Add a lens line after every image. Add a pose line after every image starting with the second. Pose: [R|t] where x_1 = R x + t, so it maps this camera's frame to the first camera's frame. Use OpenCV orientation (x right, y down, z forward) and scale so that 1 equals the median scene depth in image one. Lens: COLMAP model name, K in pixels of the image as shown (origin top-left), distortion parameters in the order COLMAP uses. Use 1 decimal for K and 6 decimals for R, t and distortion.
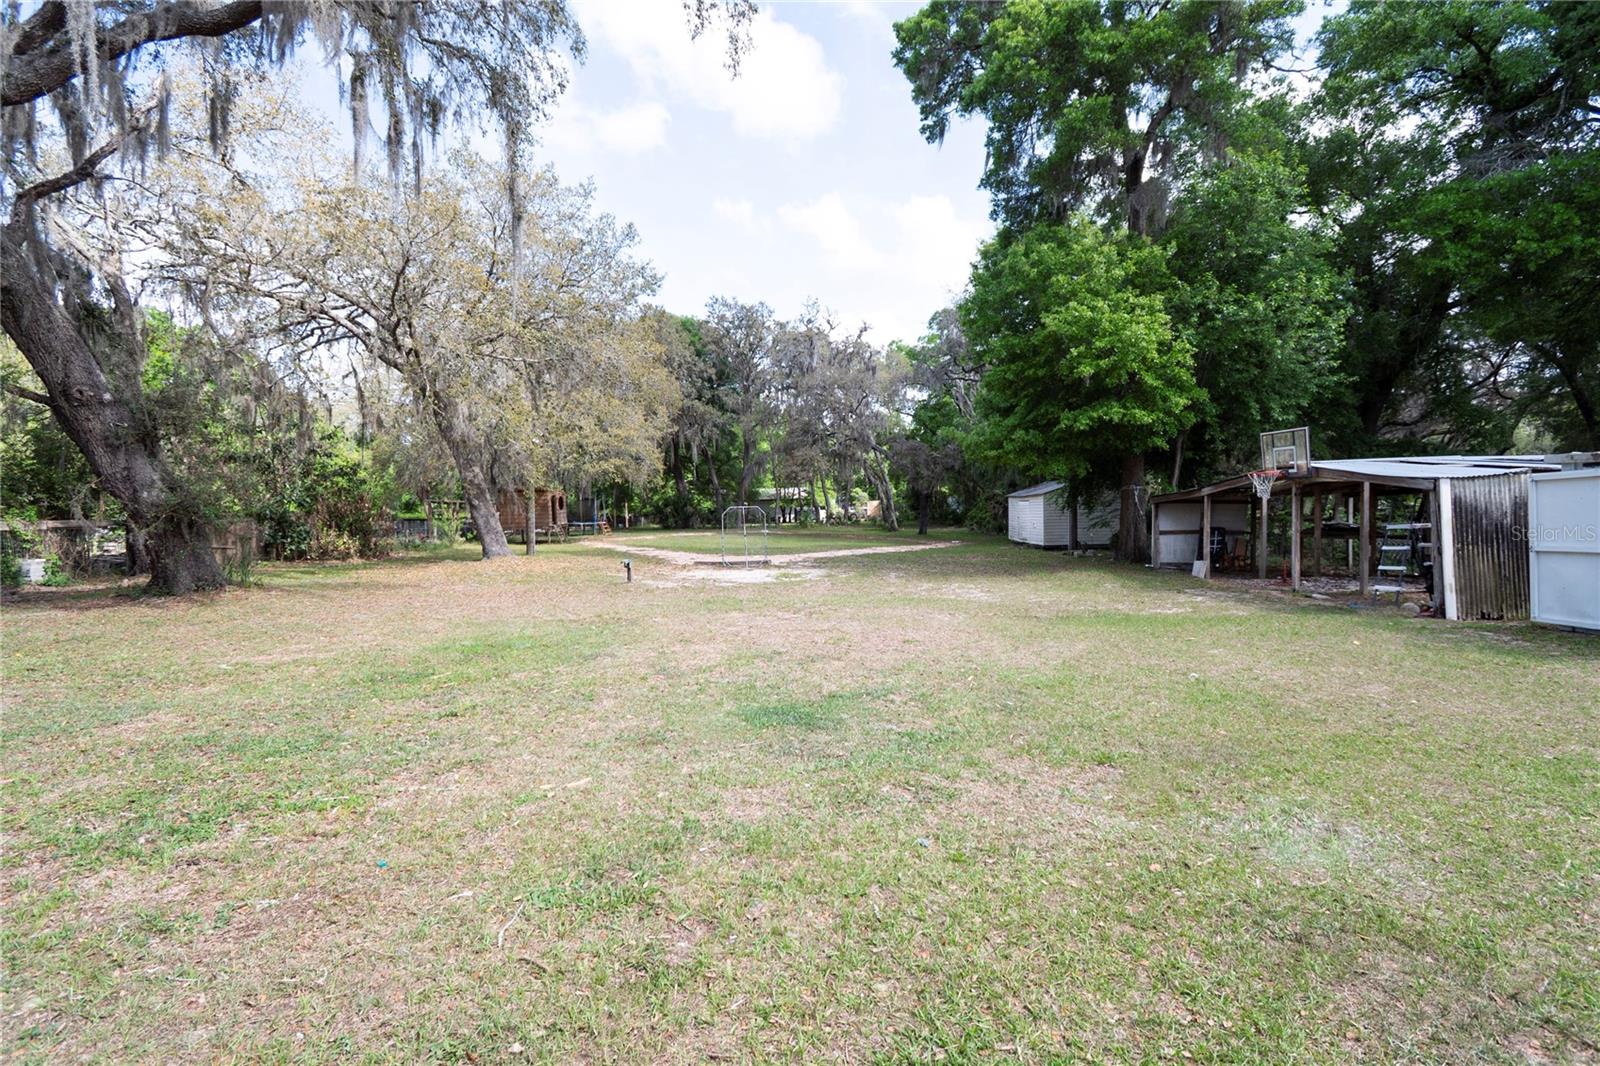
lens RADIAL K [[706.7, 0, 812.4], [0, 706.7, 538.7], [0, 0, 1]] dist [-0.002041, 0.000433]
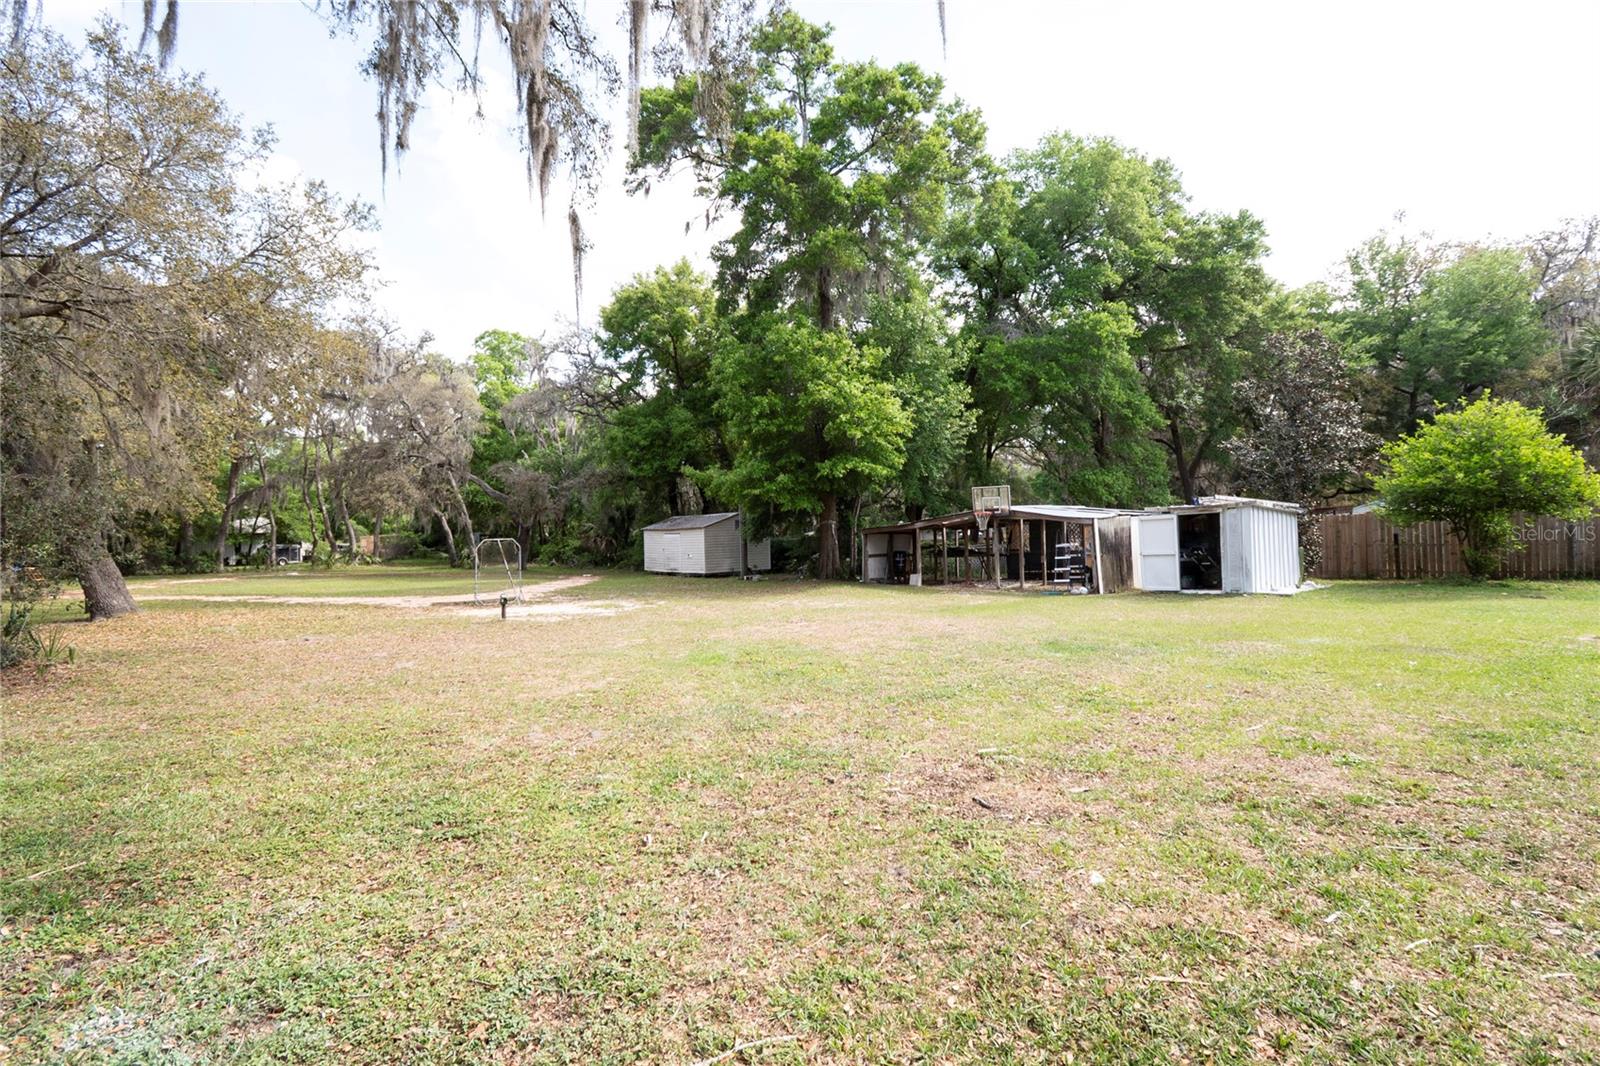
lens RADIAL K [[744.4, 0, 814.1], [0, 744.4, 531.4], [0, 0, 1]] dist [0.002708, -0.000413]
pose [[0.765614, 0.000906, 0.643300, -0.509067], [0.037218, 0.998262, -0.045700, 0.005929], [-0.642223, 0.058931, 0.764249, -0.008299]]
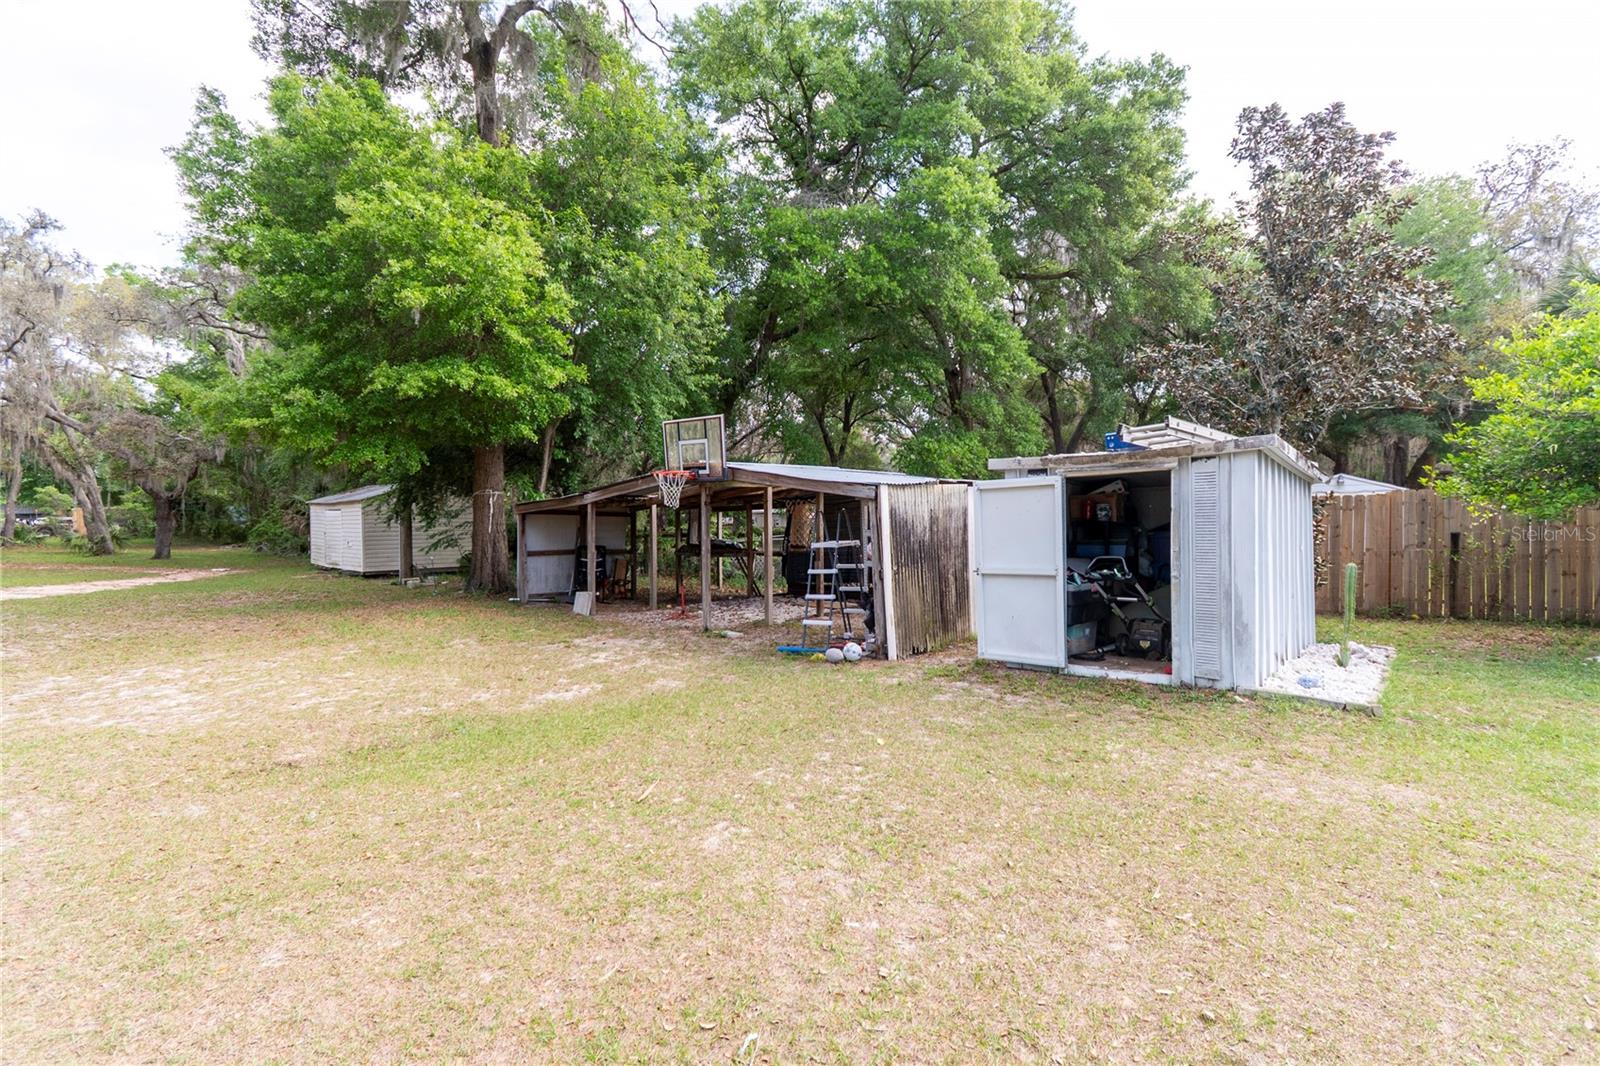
lens RADIAL K [[744.4, 0, 808.9], [0, 744.4, 537.2], [0, 0, 1]] dist [0.002708, -0.000413]
pose [[0.667079, -0.005610, 0.744966, 0.113951], [0.023094, 0.999647, -0.013152, -0.009344], [-0.744629, 0.025978, 0.666972, 0.275234]]
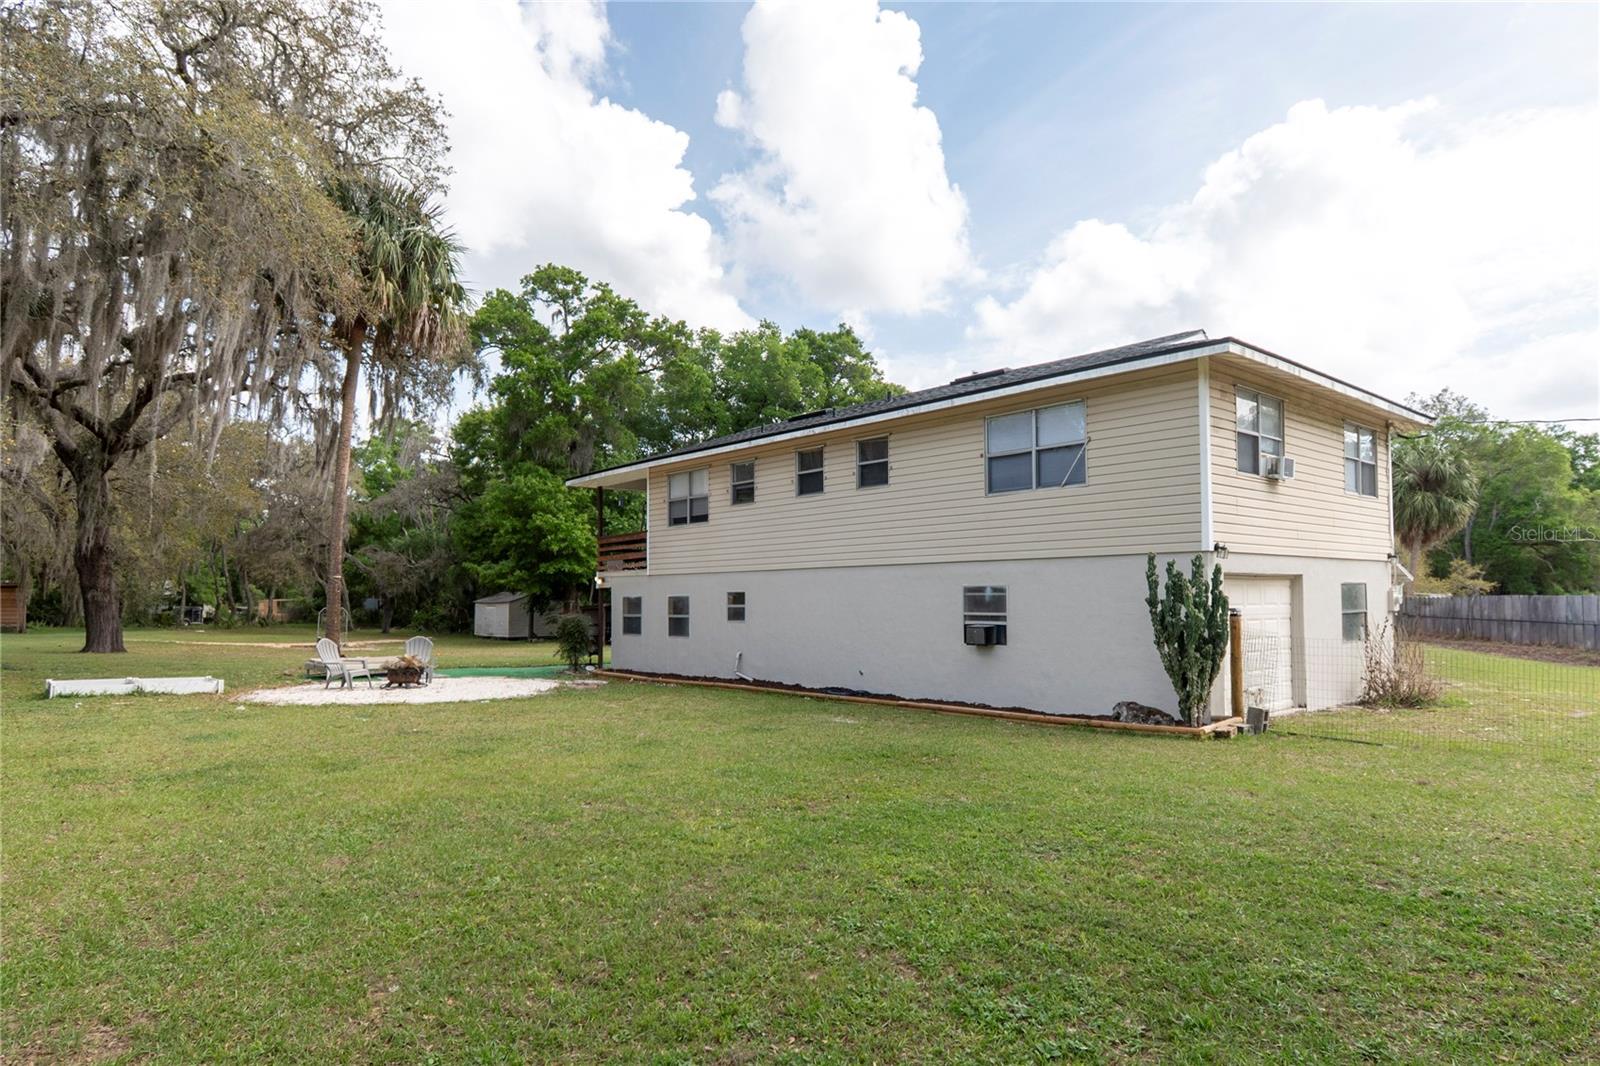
lens RADIAL K [[879.5, 0, 753.3], [0, 879.5, 532.8], [0, 0, 1]] dist [-0.001712, -0.000244]
pose [[0.789860, 0.067597, 0.609550, -0.681358], [0.012591, 0.991910, -0.126315, 0.054391], [-0.613158, 0.107446, 0.782619, -1.298791]]
